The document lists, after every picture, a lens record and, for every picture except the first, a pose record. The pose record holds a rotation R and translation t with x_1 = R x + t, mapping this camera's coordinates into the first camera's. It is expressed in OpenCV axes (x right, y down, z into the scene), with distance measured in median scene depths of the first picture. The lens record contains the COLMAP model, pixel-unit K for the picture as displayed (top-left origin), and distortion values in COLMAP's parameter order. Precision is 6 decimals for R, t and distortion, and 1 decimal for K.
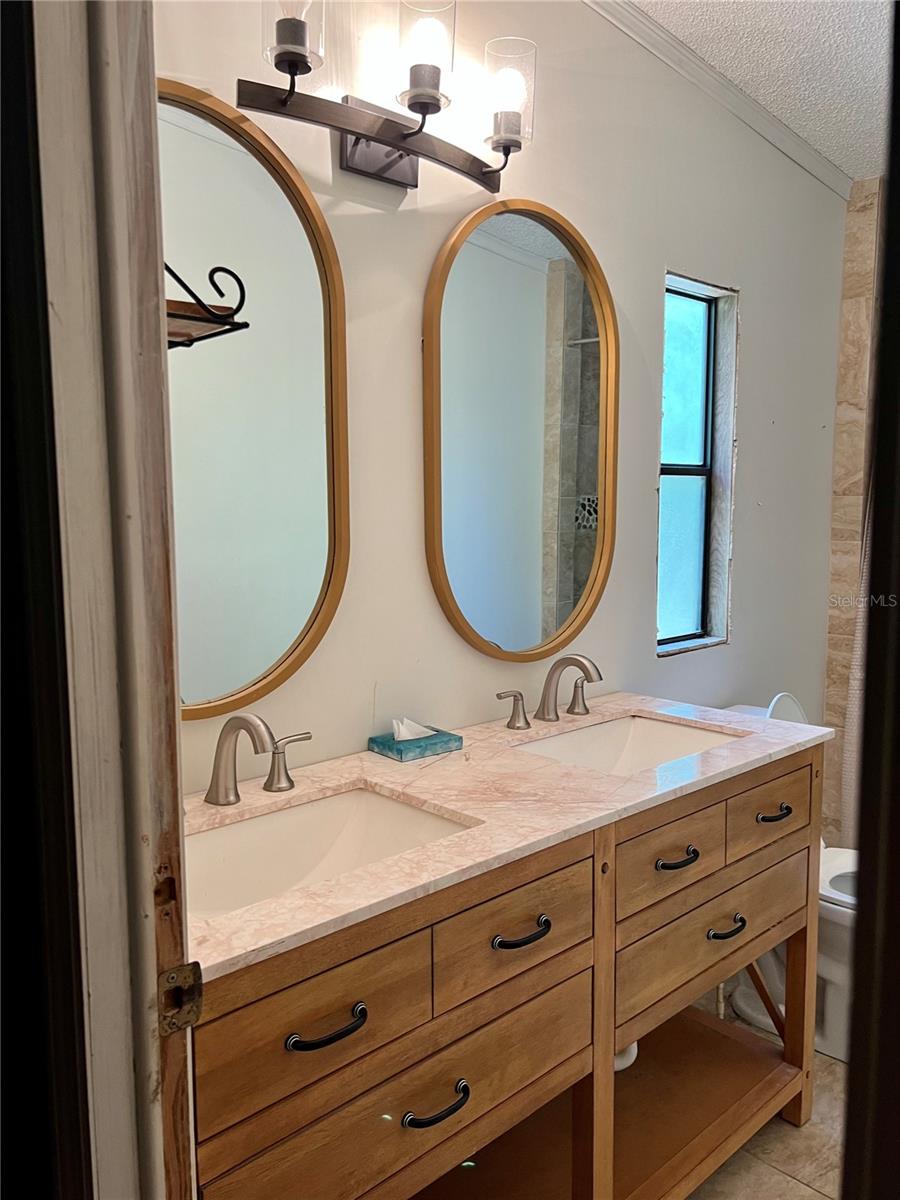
lens RADIAL K [[908.8, 0, 449.7], [0, 908.8, 607.2], [0, 0, 1]] dist [0.066562, -0.074959]
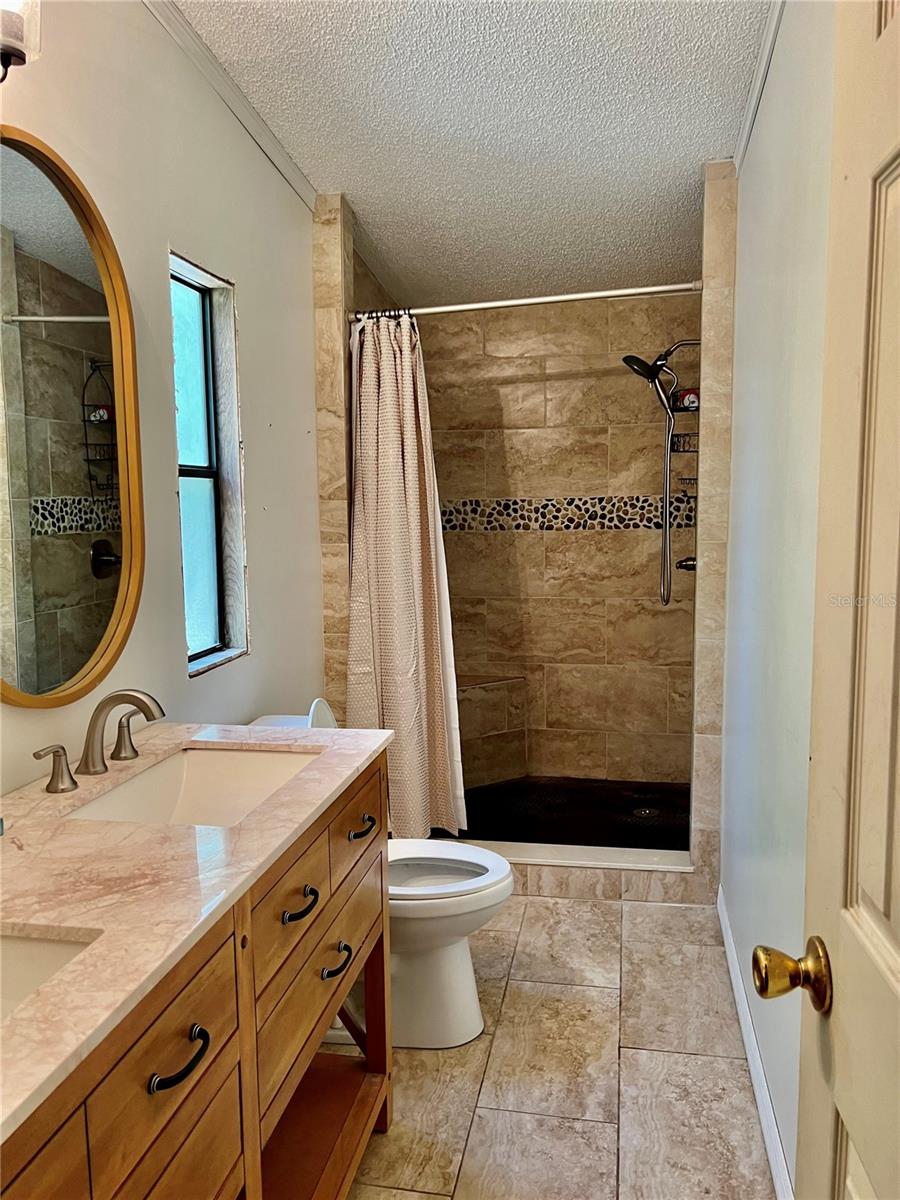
lens RADIAL K [[908.8, 0, 449.7], [0, 908.8, 607.2], [0, 0, 1]] dist [0.066562, -0.074959]
pose [[0.807356, -0.071461, 0.585721, -0.091633], [0.071474, 0.997174, 0.023140, -0.018290], [-0.585720, 0.023182, 0.810182, 0.115268]]
